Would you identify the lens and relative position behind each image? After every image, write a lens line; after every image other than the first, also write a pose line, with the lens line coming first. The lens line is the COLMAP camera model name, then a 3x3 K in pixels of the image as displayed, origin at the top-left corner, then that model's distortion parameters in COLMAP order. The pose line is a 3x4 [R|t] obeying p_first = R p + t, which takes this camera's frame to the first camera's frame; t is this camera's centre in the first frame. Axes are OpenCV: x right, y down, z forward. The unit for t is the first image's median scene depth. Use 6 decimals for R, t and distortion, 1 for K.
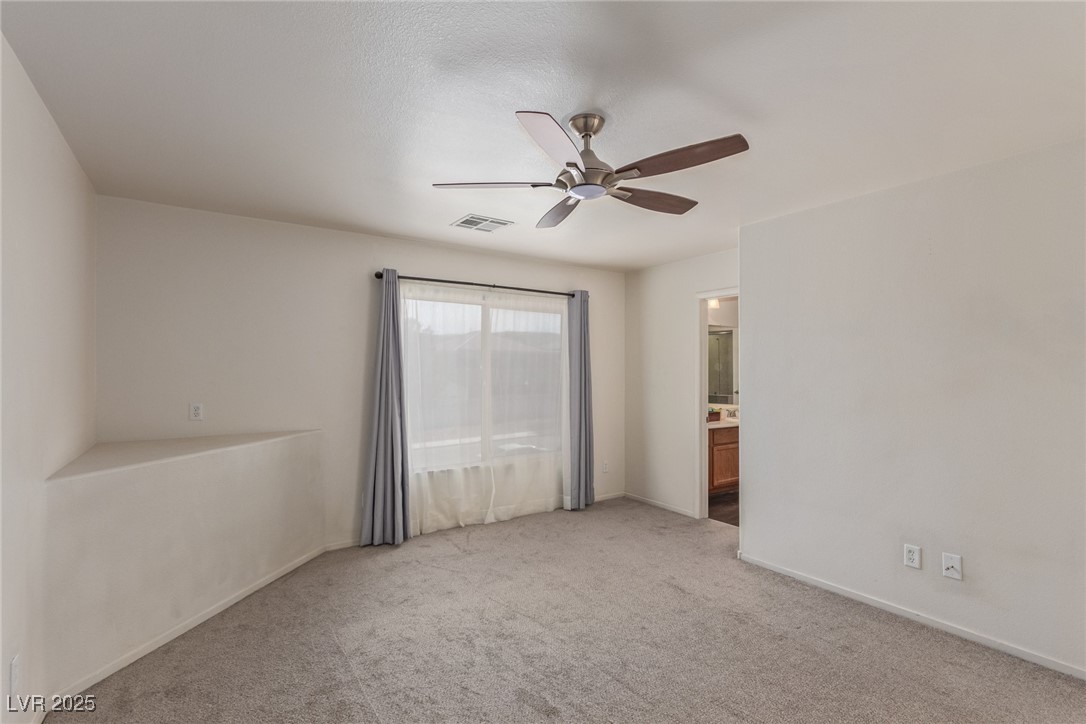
lens RADIAL K [[515.0, 0, 545.6], [0, 515.0, 369.2], [0, 0, 1]] dist [-0.002688, -0.000285]
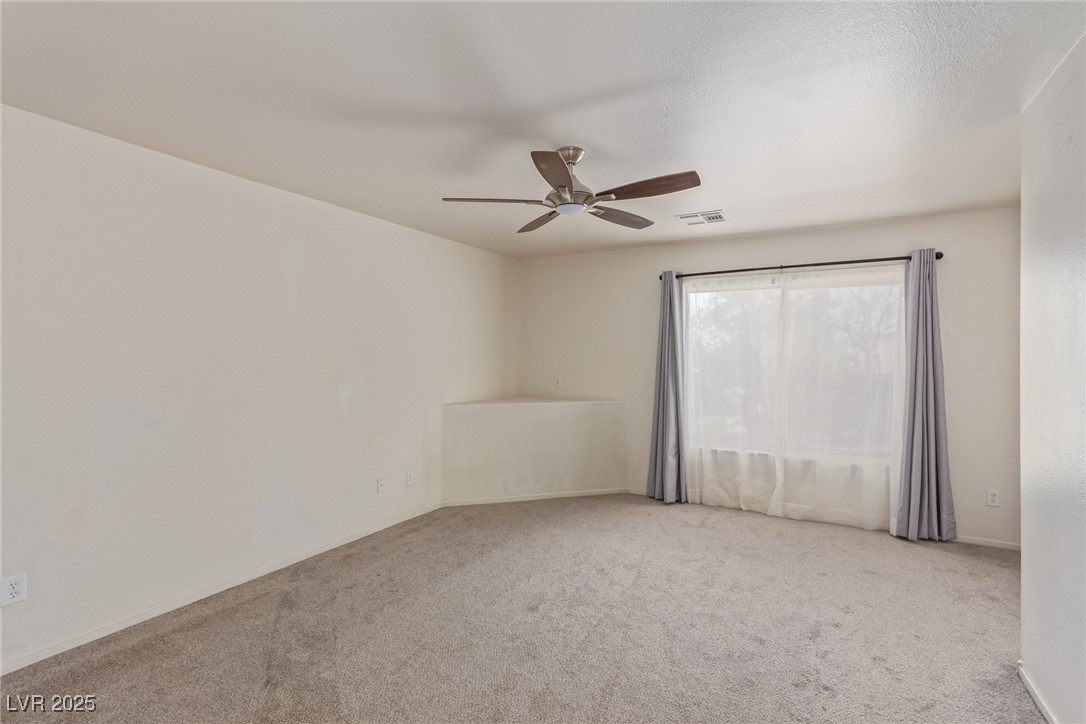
lens RADIAL K [[515.0, 0, 543.3], [0, 515.0, 355.9], [0, 0, 1]] dist [-0.002688, -0.000285]
pose [[0.422734, 0.004407, -0.906243, 0.596921], [0.001466, 0.999984, 0.005546, -0.005158], [0.906252, -0.003673, 0.422721, 0.213405]]
